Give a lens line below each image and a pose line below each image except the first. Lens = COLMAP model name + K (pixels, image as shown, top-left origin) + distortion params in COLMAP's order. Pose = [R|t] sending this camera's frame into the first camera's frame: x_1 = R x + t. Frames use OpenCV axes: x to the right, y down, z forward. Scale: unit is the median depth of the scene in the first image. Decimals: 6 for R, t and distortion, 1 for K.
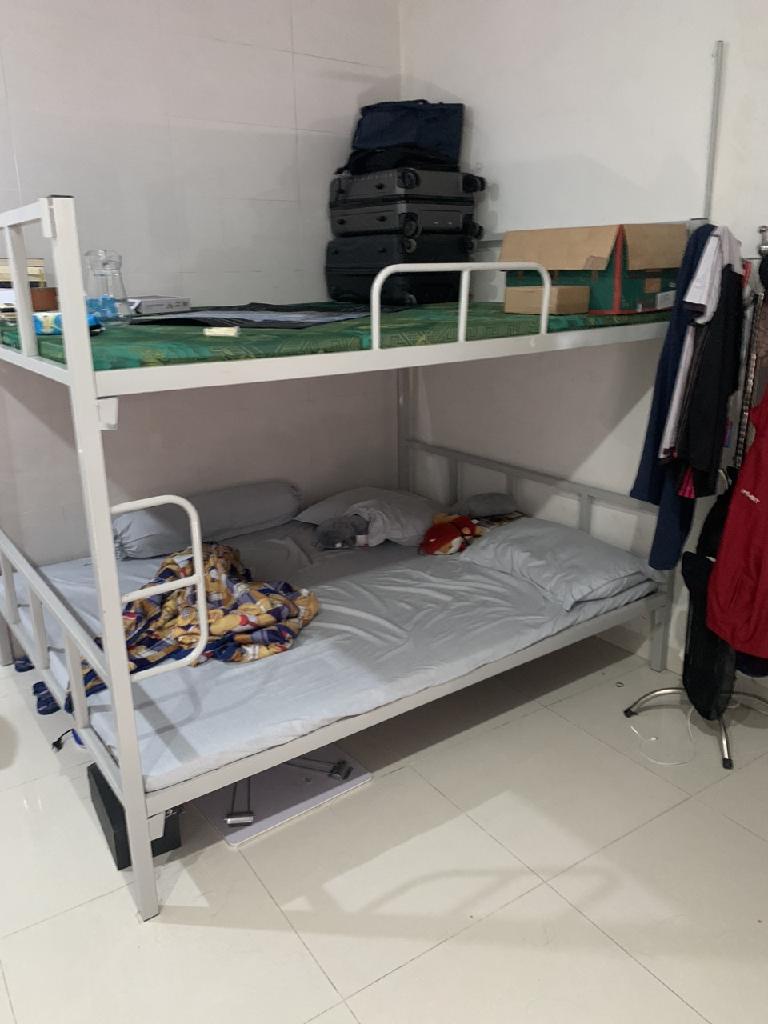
lens RADIAL K [[796.0, 0, 384.1], [0, 796.0, 510.8], [0, 0, 1]] dist [0.007018, 0.008382]
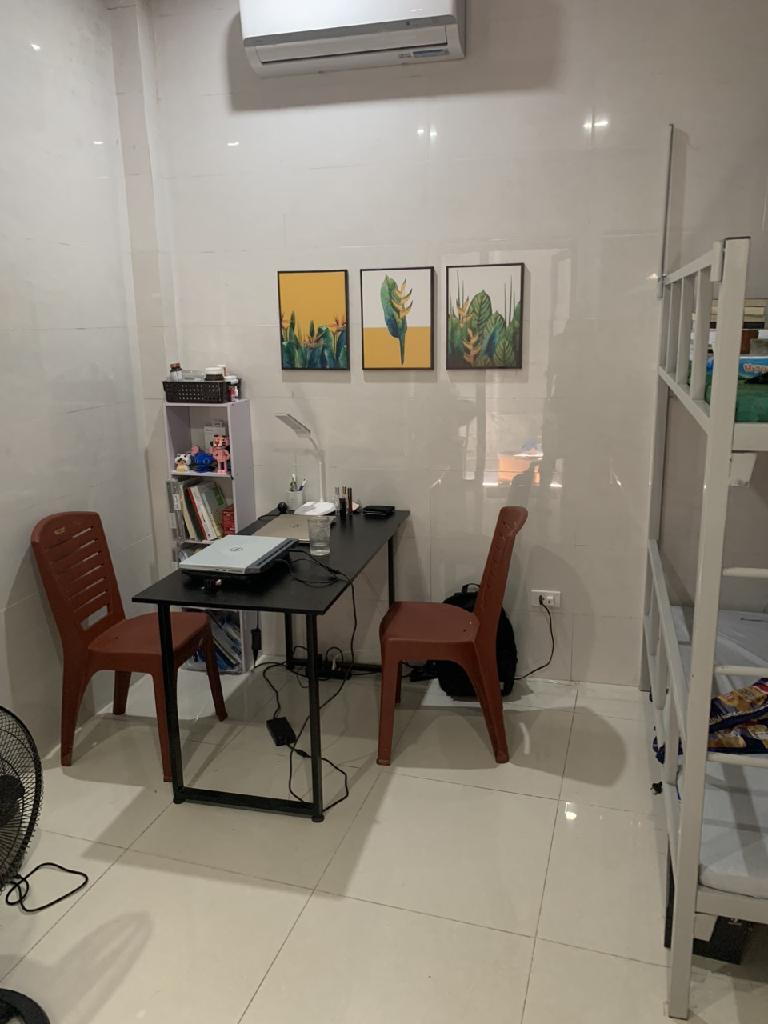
lens RADIAL K [[796.0, 0, 382.0], [0, 796.0, 509.4], [0, 0, 1]] dist [0.007018, 0.008382]
pose [[0.619138, 0.190370, -0.761858, 0.085834], [-0.222912, 0.972869, 0.061944, -0.034553], [0.752980, 0.131475, 0.644775, 0.086348]]
